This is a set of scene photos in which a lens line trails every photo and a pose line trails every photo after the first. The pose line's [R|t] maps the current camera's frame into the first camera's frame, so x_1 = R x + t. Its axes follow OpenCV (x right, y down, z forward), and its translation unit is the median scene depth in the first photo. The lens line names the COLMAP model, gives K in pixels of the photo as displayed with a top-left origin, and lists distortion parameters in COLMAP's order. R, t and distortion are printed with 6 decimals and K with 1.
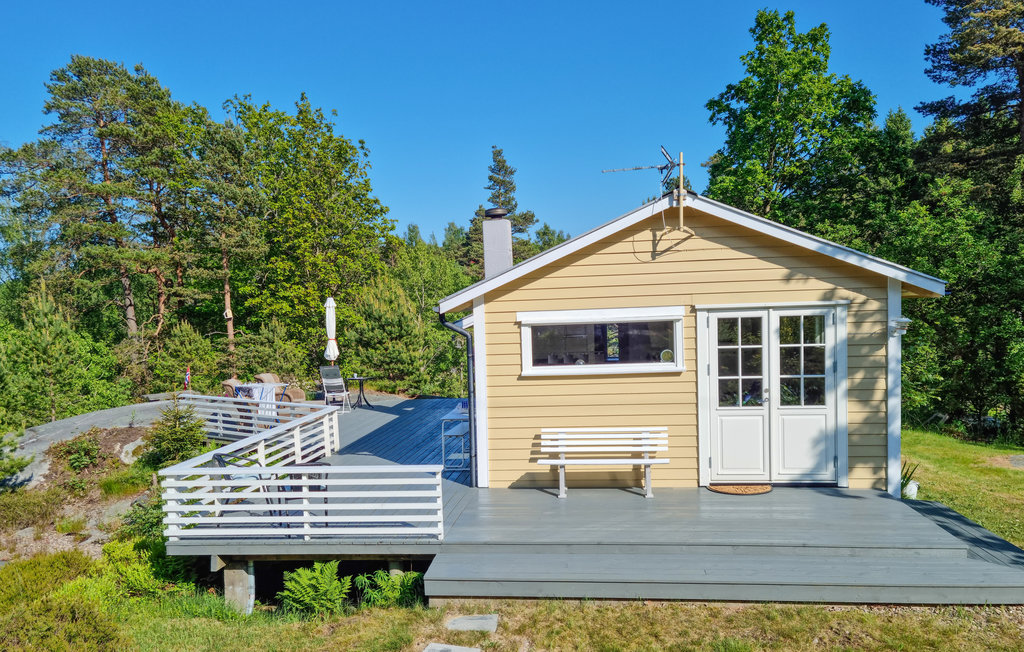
lens RADIAL K [[912.8, 0, 512.1], [0, 912.8, 380.9], [0, 0, 1]] dist [0.085439, -0.016514]
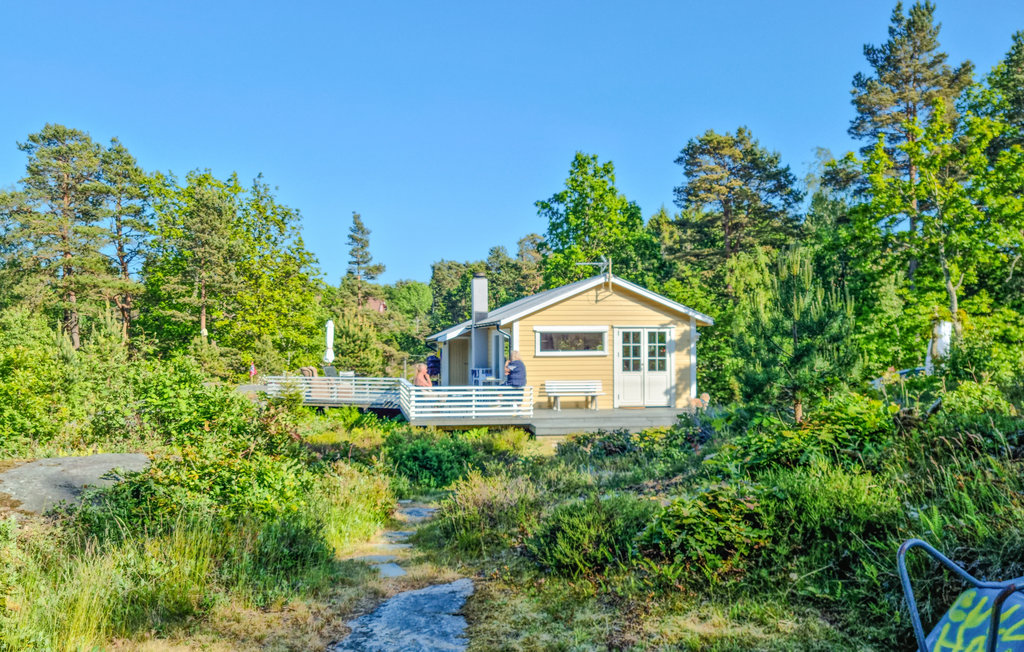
lens RADIAL K [[912.8, 0, 512.1], [0, 912.8, 380.9], [0, 0, 1]] dist [0.085439, -0.016514]
pose [[0.956372, 0.018143, 0.291589, -0.332649], [-0.003381, 0.998690, -0.051050, 0.081392], [-0.292133, 0.047837, 0.955181, -0.508237]]
